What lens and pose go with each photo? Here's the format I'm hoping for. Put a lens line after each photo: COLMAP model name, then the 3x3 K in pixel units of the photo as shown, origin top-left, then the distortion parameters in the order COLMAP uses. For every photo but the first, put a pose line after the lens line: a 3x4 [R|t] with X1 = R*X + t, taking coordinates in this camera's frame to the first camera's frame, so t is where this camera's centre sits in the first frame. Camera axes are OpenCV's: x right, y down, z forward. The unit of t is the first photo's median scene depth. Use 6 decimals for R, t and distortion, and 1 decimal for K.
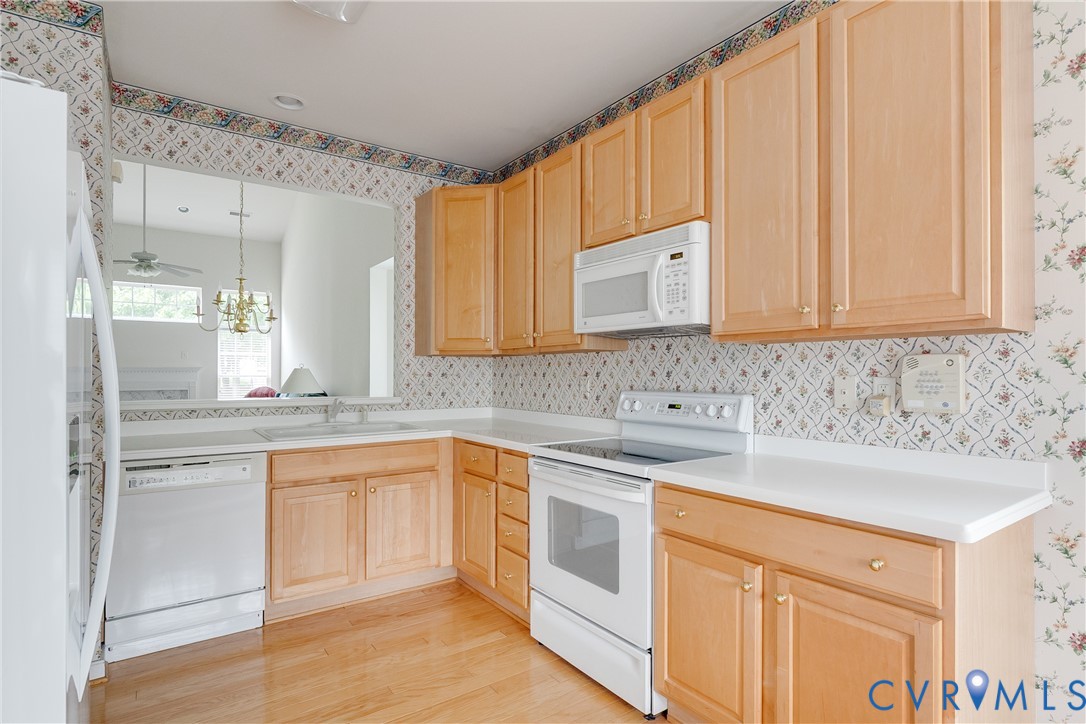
lens RADIAL K [[560.0, 0, 547.9], [0, 560.0, 371.7], [0, 0, 1]] dist [-0.000926, -0.000849]
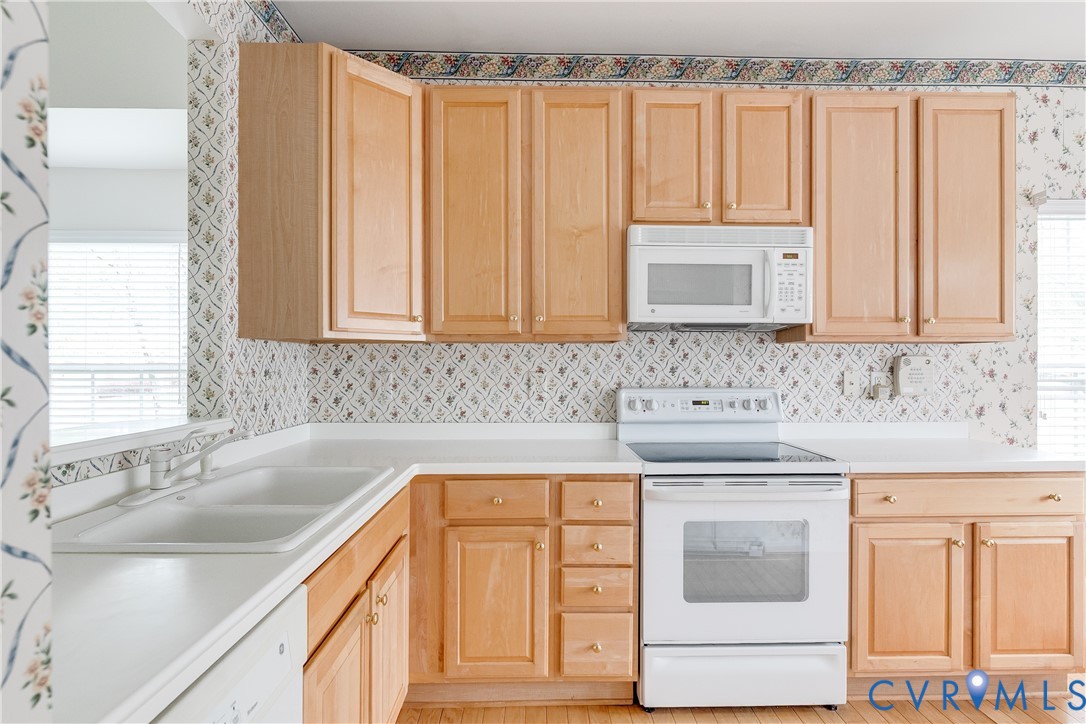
lens RADIAL K [[560.0, 0, 556.3], [0, 560.0, 365.4], [0, 0, 1]] dist [-0.000926, -0.000849]
pose [[0.563580, -0.001762, 0.826060, -0.869807], [-0.001962, 0.999992, 0.003471, -0.007702], [-0.826059, -0.003577, 0.563572, 0.776414]]
